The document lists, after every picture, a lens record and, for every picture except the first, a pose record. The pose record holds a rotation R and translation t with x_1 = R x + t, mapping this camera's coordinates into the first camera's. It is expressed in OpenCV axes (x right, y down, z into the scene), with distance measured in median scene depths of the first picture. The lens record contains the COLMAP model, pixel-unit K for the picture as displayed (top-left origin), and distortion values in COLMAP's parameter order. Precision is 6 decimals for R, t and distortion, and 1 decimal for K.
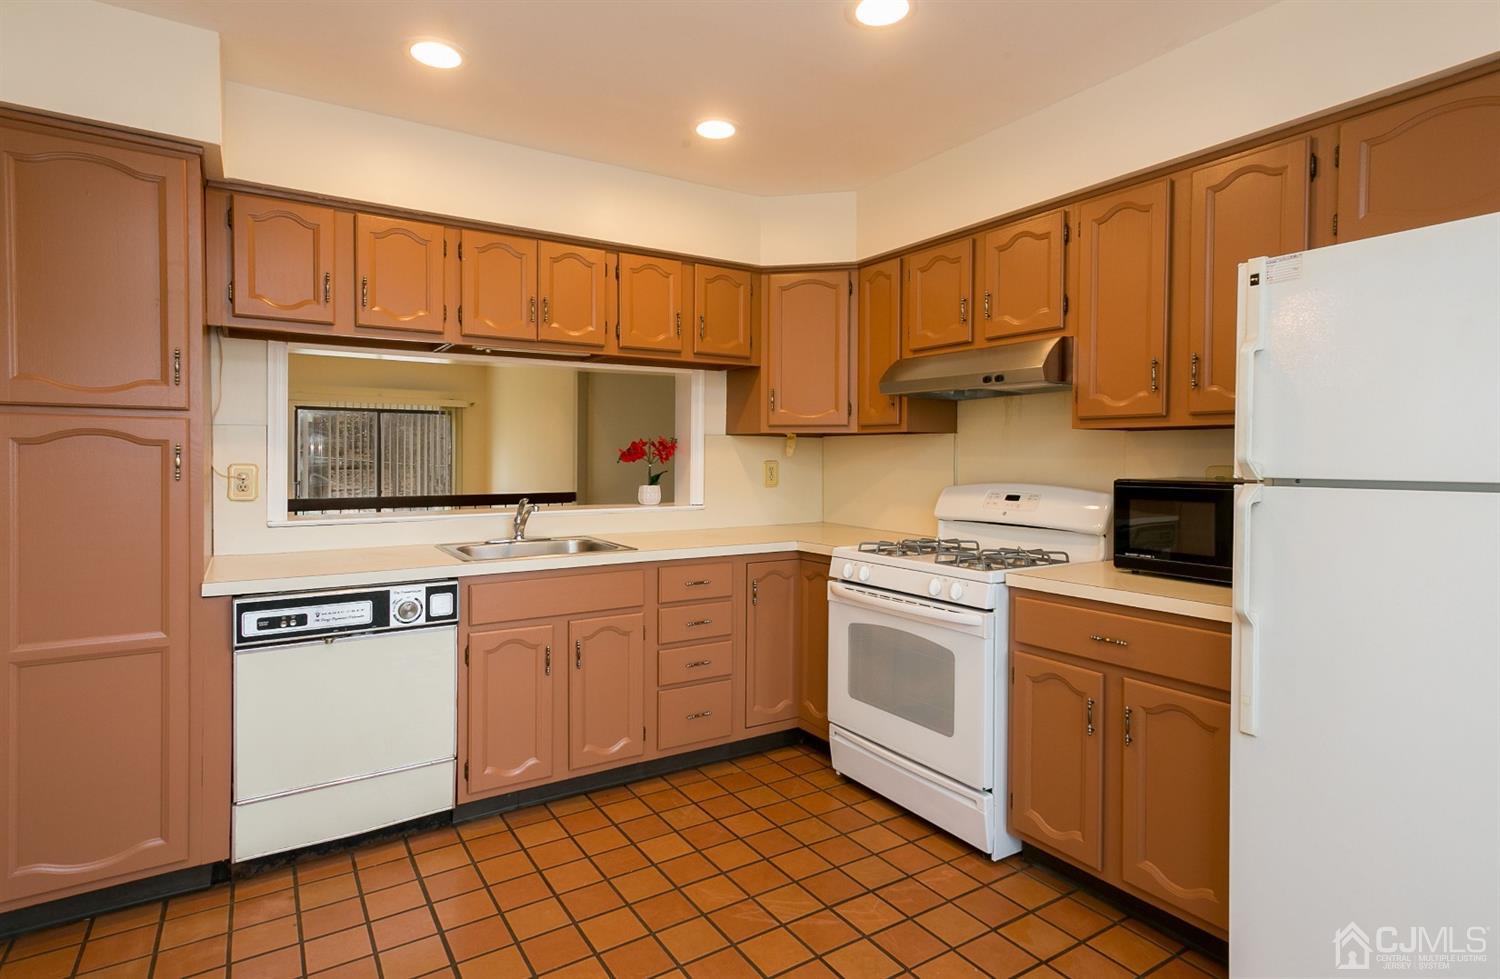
lens RADIAL K [[771.3, 0, 723.4], [0, 771.3, 453.2], [0, 0, 1]] dist [0.017154, 0.000911]
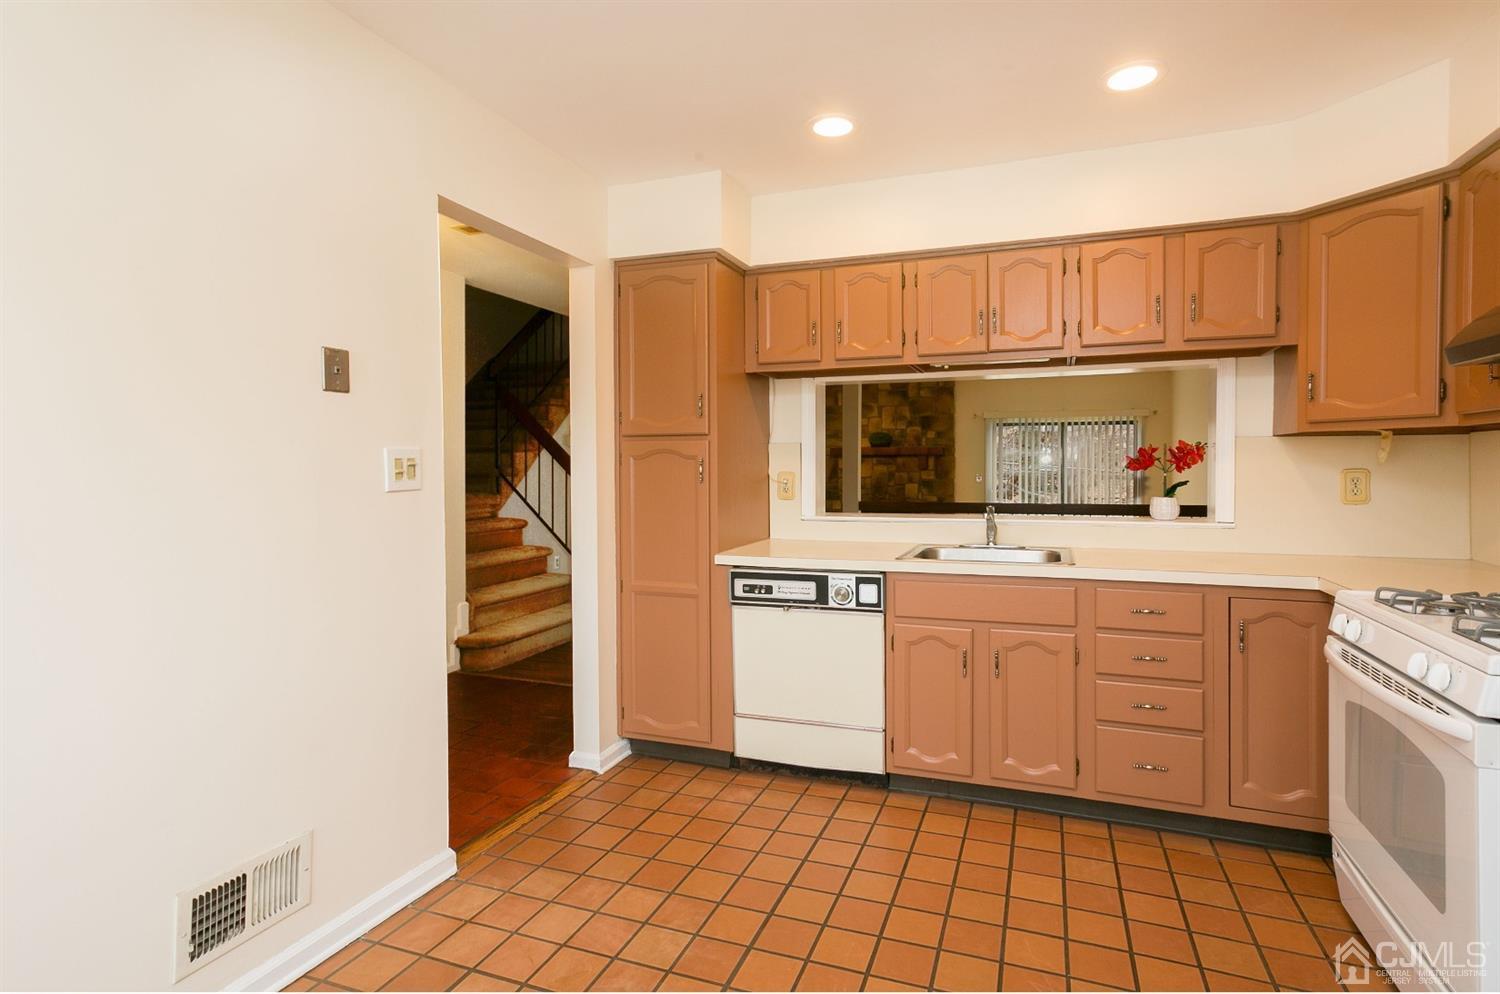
lens RADIAL K [[731.2, 0, 774.2], [0, 731.2, 464.5], [0, 0, 1]] dist [-0.002101, 0.000708]
pose [[0.628235, -0.008405, -0.777978, 0.389824], [0.009059, 0.999953, -0.003488, 0.005224], [0.777971, -0.004857, 0.628282, 0.202289]]
